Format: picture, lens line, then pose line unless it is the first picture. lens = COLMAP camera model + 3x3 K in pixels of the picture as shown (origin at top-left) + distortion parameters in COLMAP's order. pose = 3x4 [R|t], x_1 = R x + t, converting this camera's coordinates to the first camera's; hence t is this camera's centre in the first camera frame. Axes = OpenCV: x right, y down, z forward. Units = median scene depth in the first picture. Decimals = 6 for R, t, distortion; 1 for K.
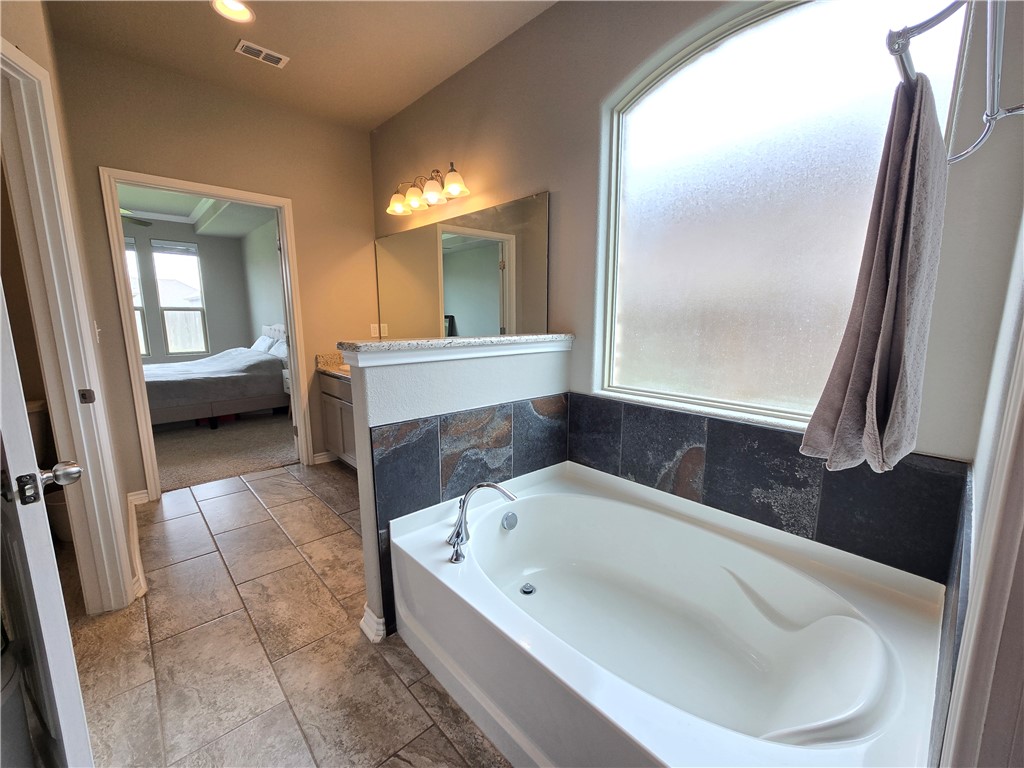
lens RADIAL K [[420.2, 0, 516.9], [0, 420.2, 385.4], [0, 0, 1]] dist [0.000006, 0.002801]
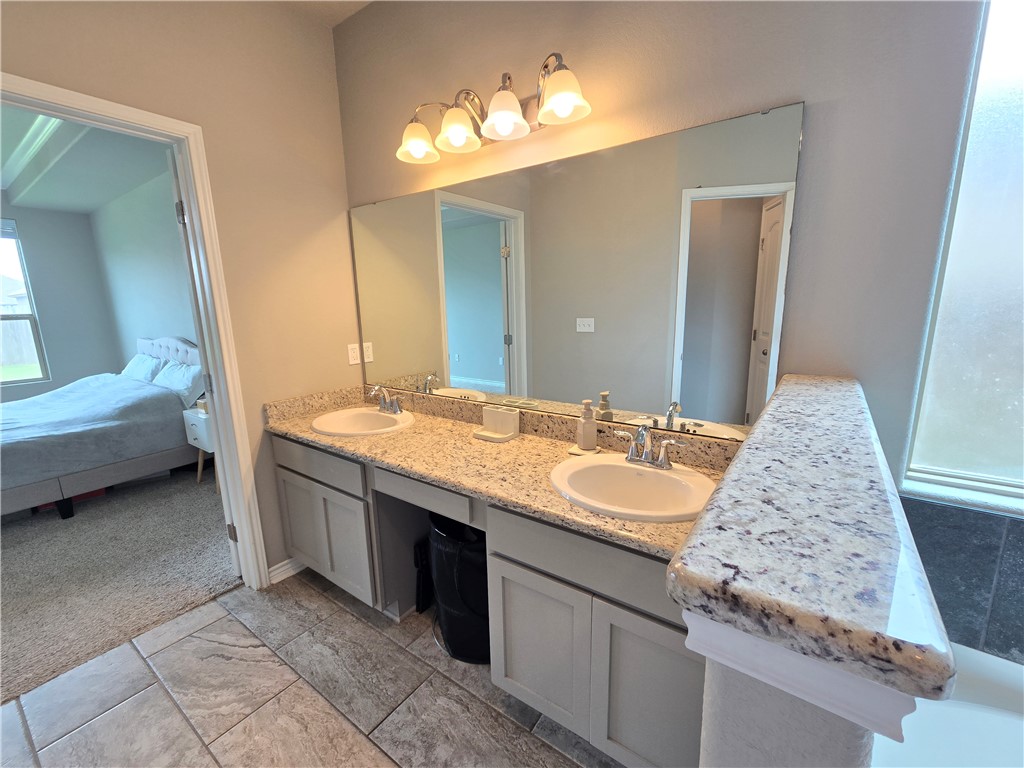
lens RADIAL K [[420.2, 0, 512.1], [0, 420.2, 384.8], [0, 0, 1]] dist [0.000006, 0.002801]
pose [[0.979727, -0.059335, 0.191346, -0.240342], [0.054788, 0.998078, 0.028970, -0.094520], [-0.192698, -0.017899, 0.981095, 0.346340]]
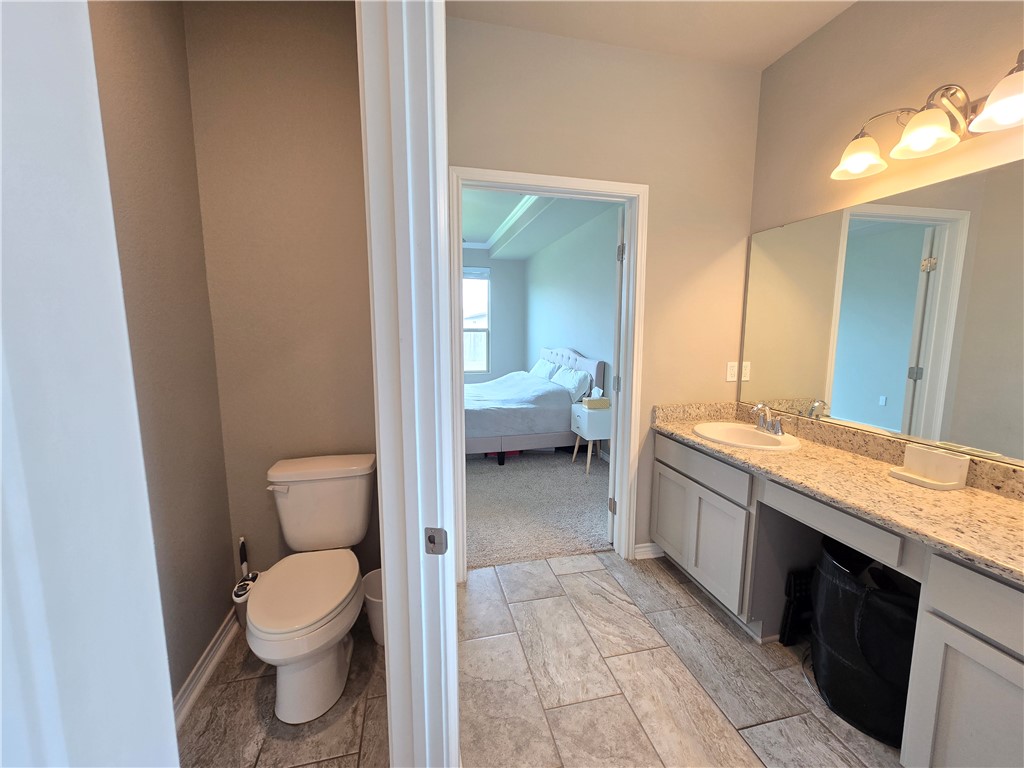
lens RADIAL K [[420.2, 0, 525.9], [0, 420.2, 385.8], [0, 0, 1]] dist [0.000006, 0.002801]
pose [[0.877478, 0.066573, -0.474974, -0.323495], [-0.082367, 0.996524, -0.012493, -0.077405], [0.472491, 0.050084, 0.879911, 0.275747]]
